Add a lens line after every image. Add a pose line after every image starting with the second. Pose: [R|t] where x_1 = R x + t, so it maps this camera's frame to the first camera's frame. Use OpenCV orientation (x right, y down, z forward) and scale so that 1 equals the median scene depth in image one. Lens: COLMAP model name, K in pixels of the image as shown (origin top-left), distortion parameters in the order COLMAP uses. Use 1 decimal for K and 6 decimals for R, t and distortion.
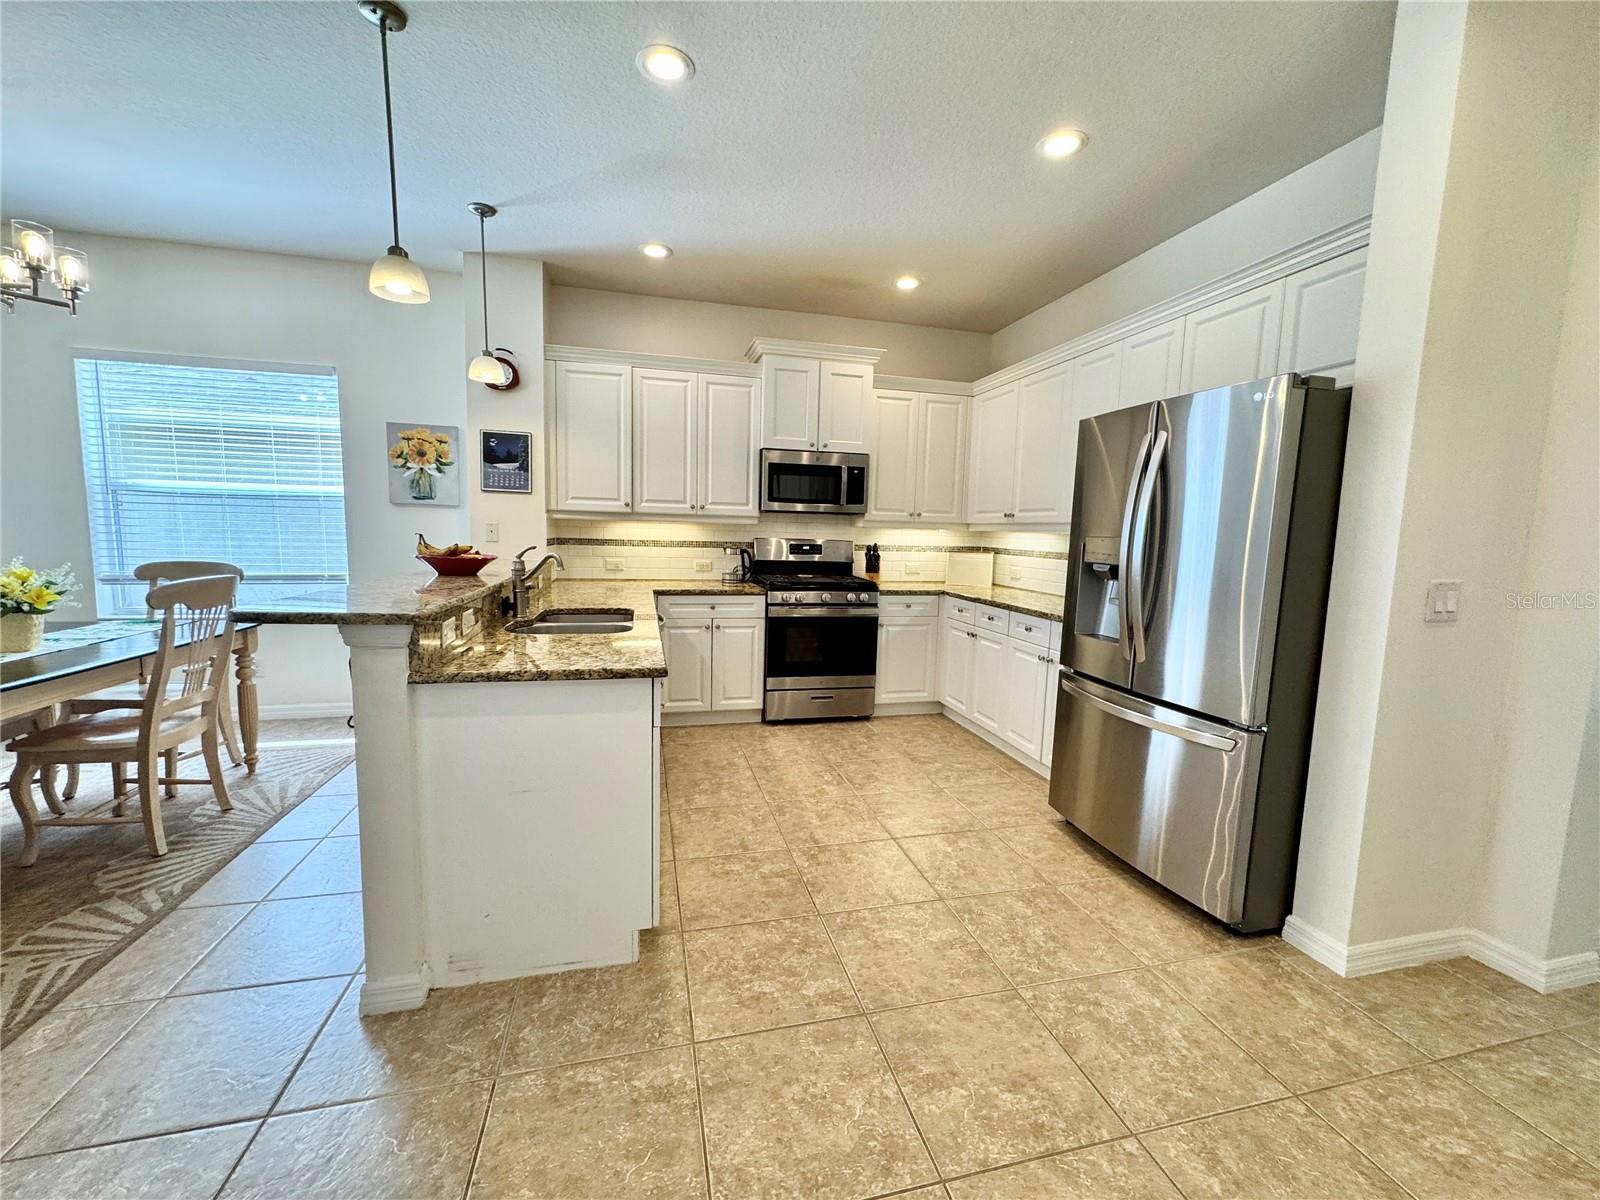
lens RADIAL K [[636.2, 0, 800.0], [0, 636.2, 600.0], [0, 0, 1]] dist [-0.002655, 0.000009]
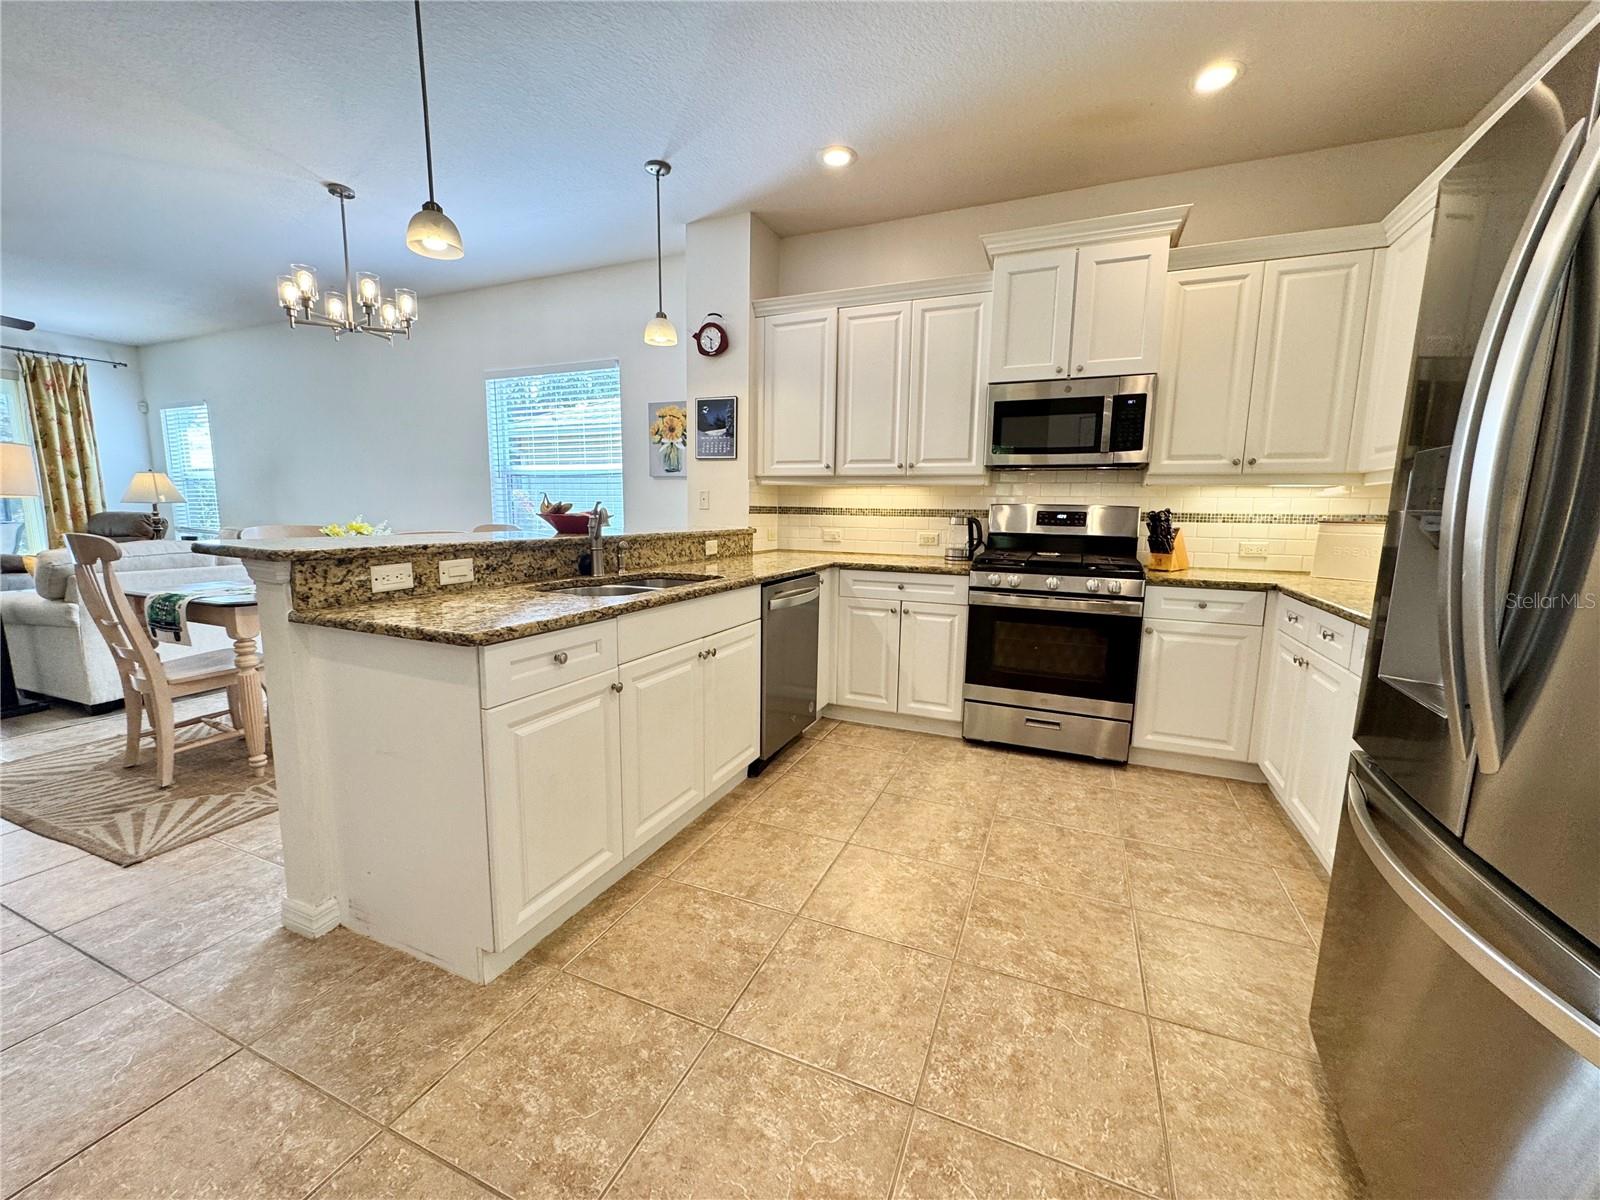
lens RADIAL K [[636.2, 0, 800.0], [0, 636.2, 600.0], [0, 0, 1]] dist [-0.002655, 0.000009]
pose [[0.796734, 0.071757, -0.600055, 0.241390], [-0.060482, 0.997408, 0.038967, 0.003888], [0.601296, 0.005246, 0.799009, 0.261897]]
